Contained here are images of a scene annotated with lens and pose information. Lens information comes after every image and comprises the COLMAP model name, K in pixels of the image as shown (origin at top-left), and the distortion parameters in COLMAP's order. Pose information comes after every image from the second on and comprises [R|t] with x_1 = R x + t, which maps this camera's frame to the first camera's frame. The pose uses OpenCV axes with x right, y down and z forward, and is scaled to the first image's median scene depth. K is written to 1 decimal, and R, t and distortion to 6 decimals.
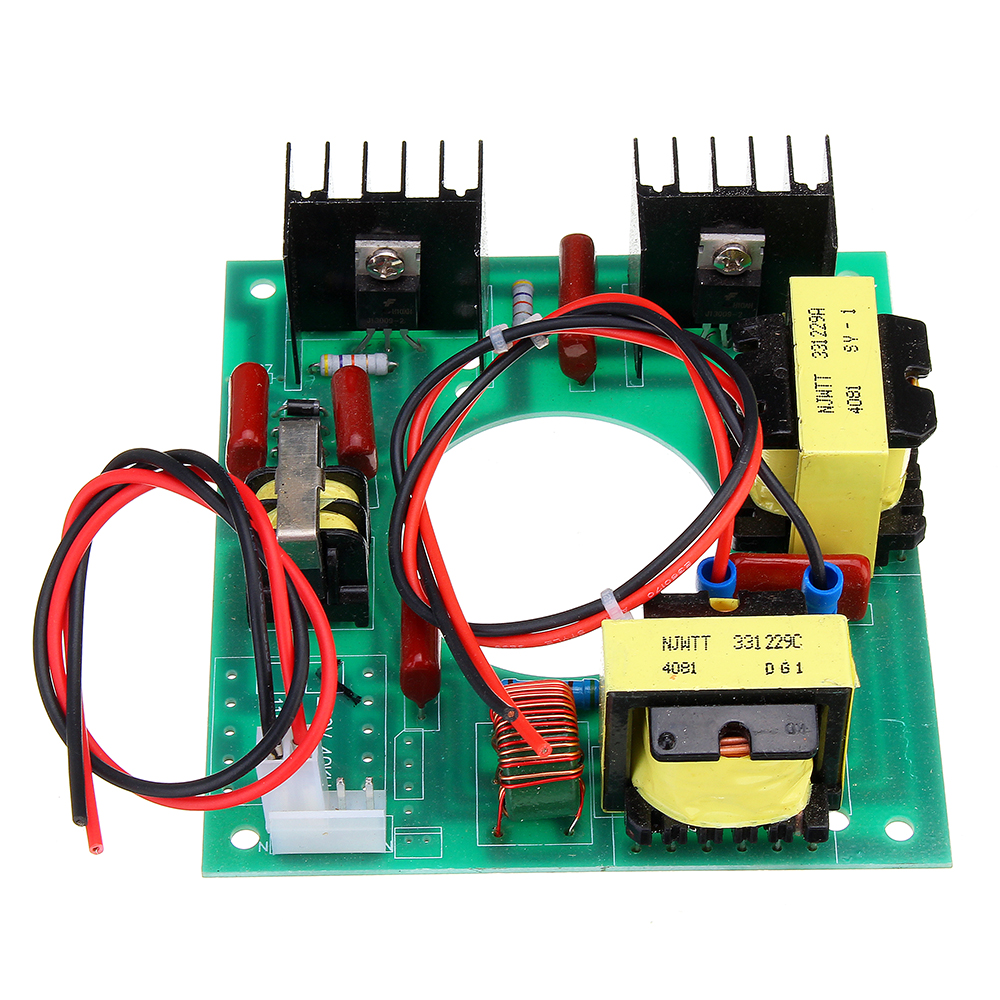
lens RADIAL K [[3865.7, 0, 499.5], [0, 3865.7, 498.9], [0, 0, 1]] dist [0.003272, 0.000000]
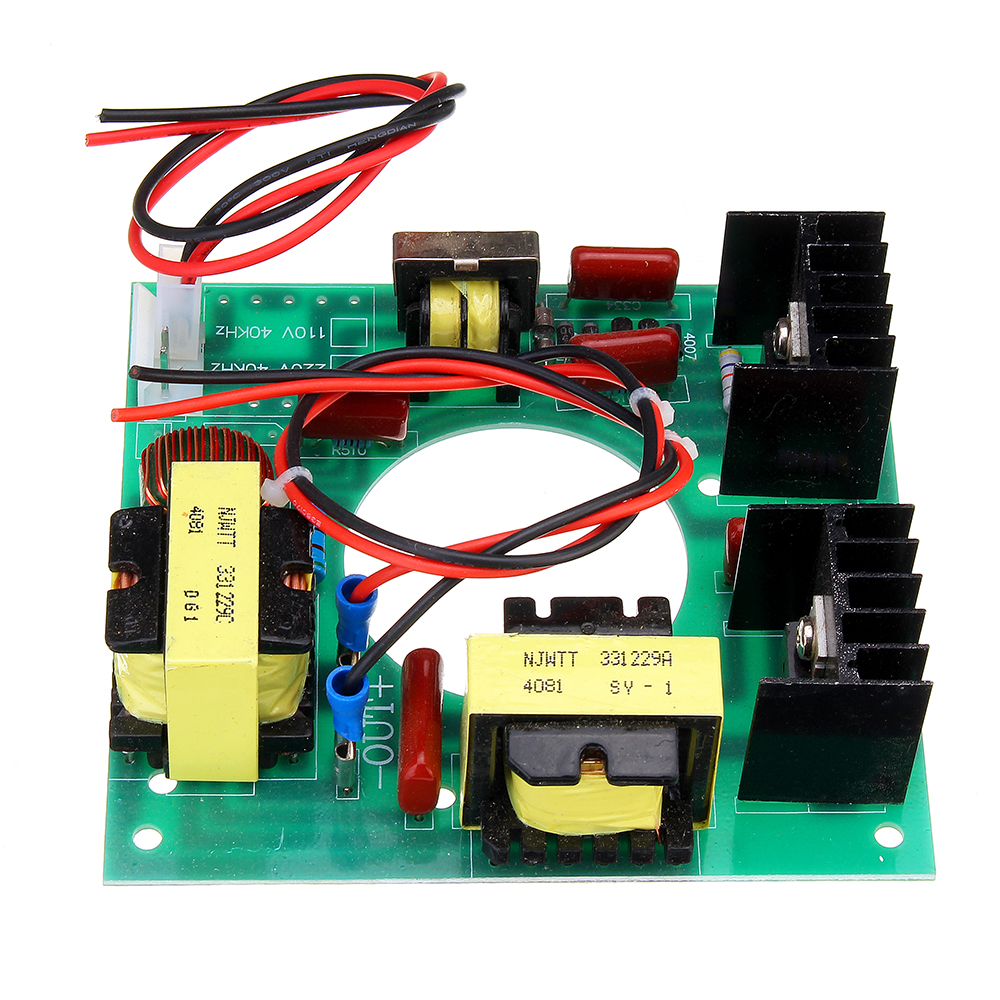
lens RADIAL K [[3865.7, 0, 498.4], [0, 3865.7, 501.3], [0, 0, 1]] dist [0.003272, 0.000000]
pose [[0.001034, 0.807151, -0.590345, 0.605759], [-0.806634, 0.349597, 0.476575, -0.475997], [0.591051, 0.475699, 0.651436, 0.376476]]
